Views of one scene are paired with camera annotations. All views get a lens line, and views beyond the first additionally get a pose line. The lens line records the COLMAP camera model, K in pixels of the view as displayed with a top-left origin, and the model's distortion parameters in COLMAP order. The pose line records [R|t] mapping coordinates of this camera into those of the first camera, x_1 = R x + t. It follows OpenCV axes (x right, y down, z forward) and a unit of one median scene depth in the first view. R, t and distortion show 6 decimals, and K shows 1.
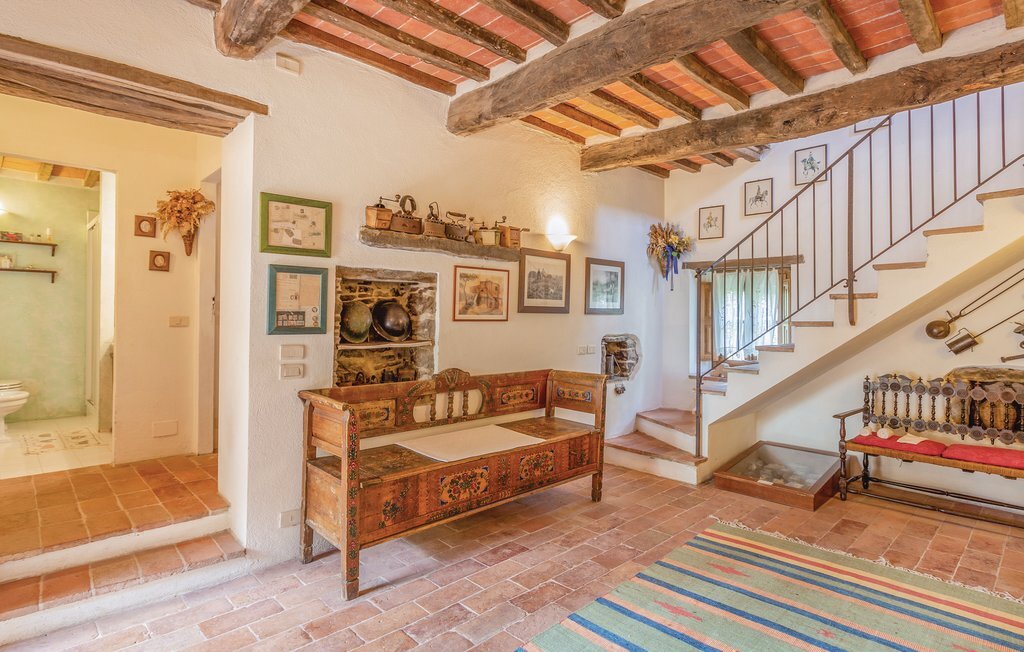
lens RADIAL K [[524.7, 0, 532.0], [0, 524.7, 310.5], [0, 0, 1]] dist [0.018048, 0.000676]
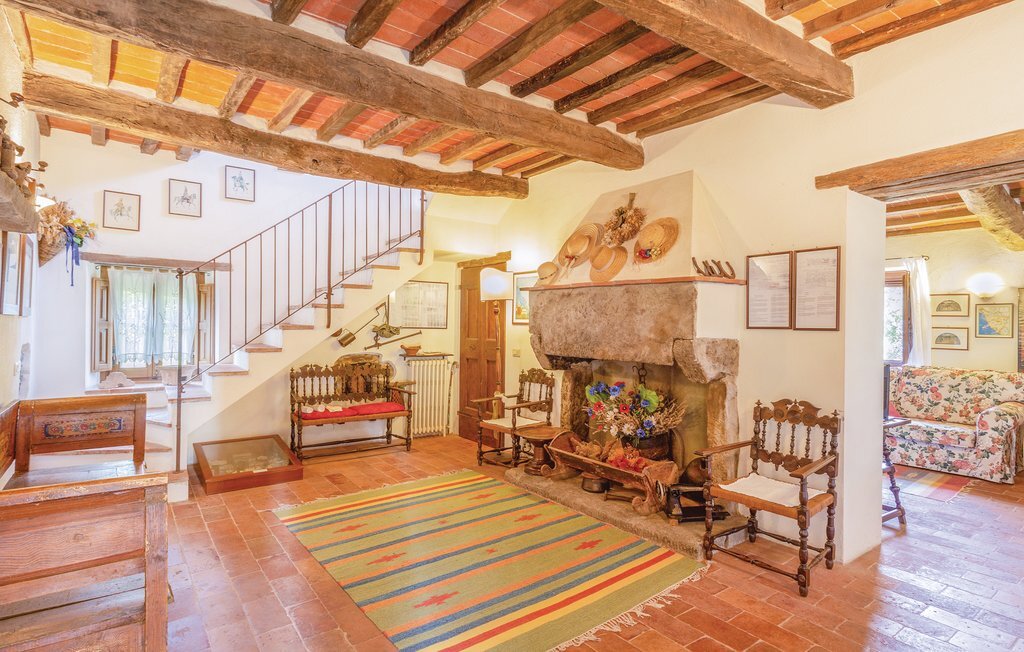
lens RADIAL K [[491.3, 0, 513.2], [0, 491.3, 325.1], [0, 0, 1]] dist [0.002523, -0.000735]
pose [[0.192052, -0.003224, 0.981380, -0.475225], [-0.023057, 0.999704, 0.007797, 0.000086], [-0.981114, -0.024125, 0.191920, 0.293941]]
